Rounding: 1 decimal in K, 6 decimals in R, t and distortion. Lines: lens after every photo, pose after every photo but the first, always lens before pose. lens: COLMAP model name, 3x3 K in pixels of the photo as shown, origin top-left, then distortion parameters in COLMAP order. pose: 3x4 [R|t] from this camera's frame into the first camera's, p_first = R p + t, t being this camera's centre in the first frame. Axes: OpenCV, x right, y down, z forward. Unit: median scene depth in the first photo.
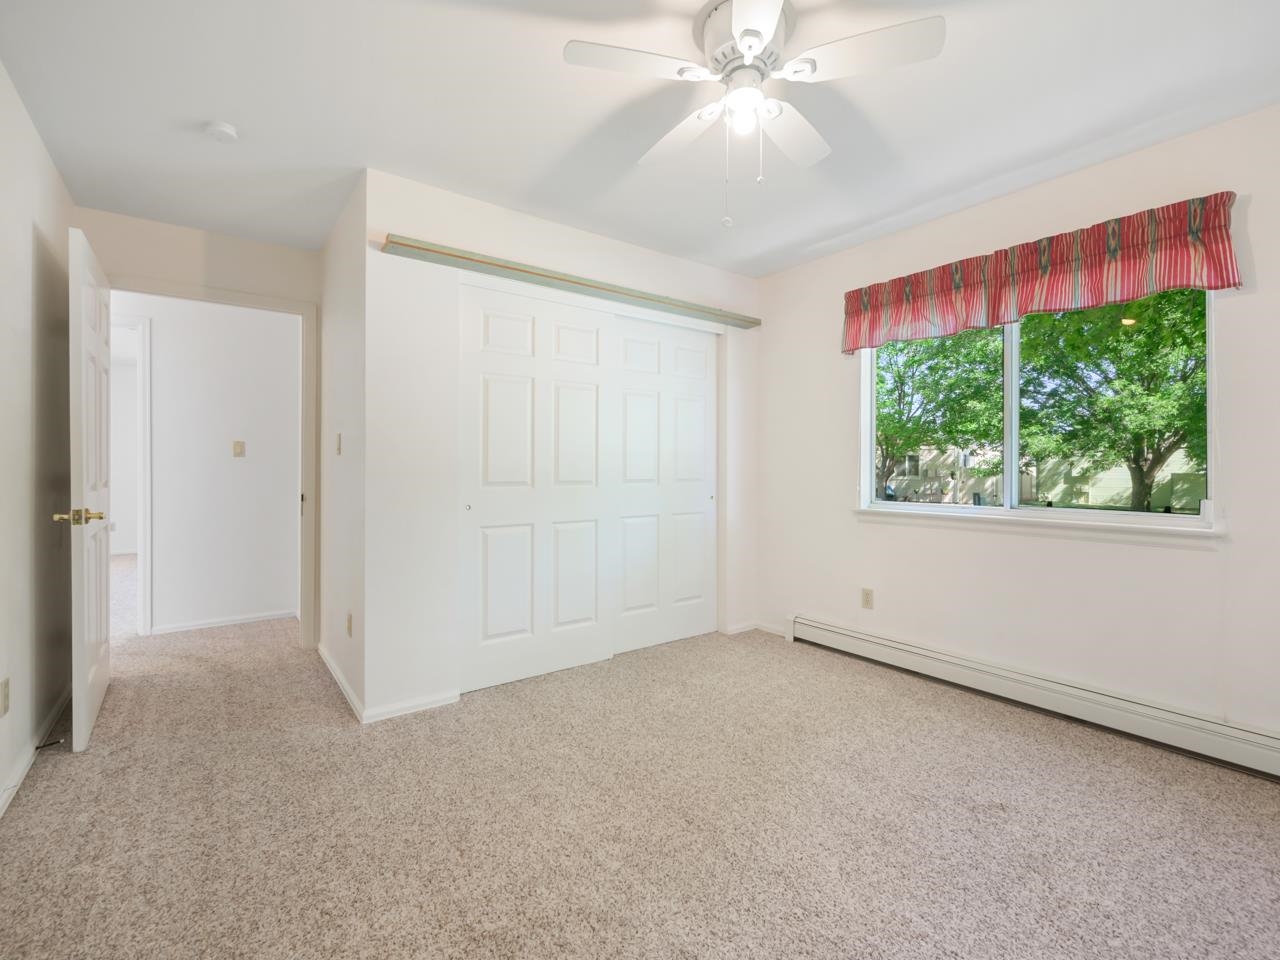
lens RADIAL K [[571.4, 0, 641.0], [0, 571.4, 469.6], [0, 0, 1]] dist [-0.002752, 0.001166]
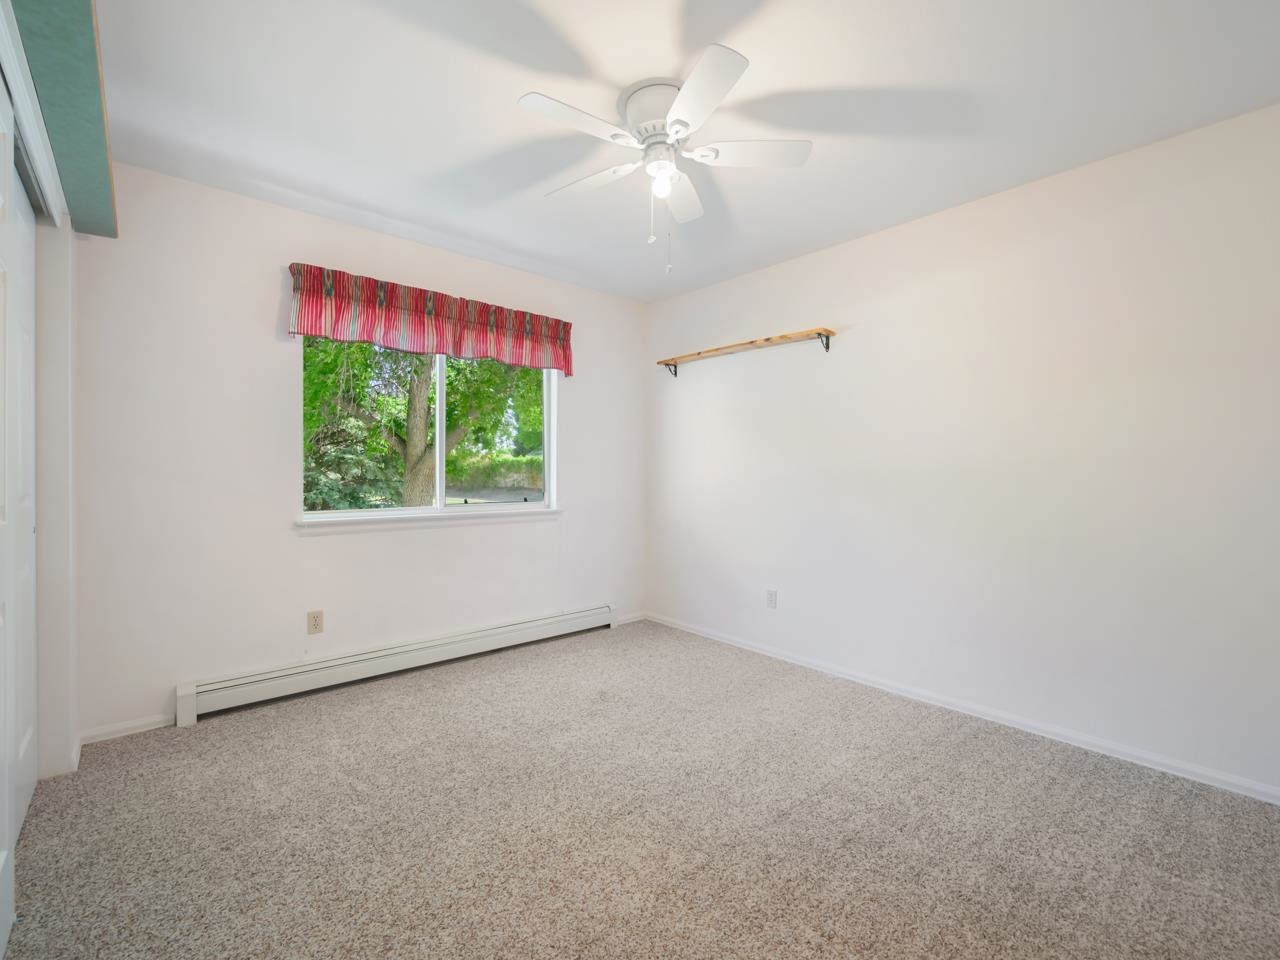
lens RADIAL K [[571.4, 0, 627.9], [0, 571.4, 481.3], [0, 0, 1]] dist [-0.002752, 0.001166]
pose [[-0.067184, -0.011469, 0.997675, -0.602217], [0.002914, 0.999927, 0.011692, 0.000501], [-0.997736, 0.003693, -0.067146, 0.684463]]
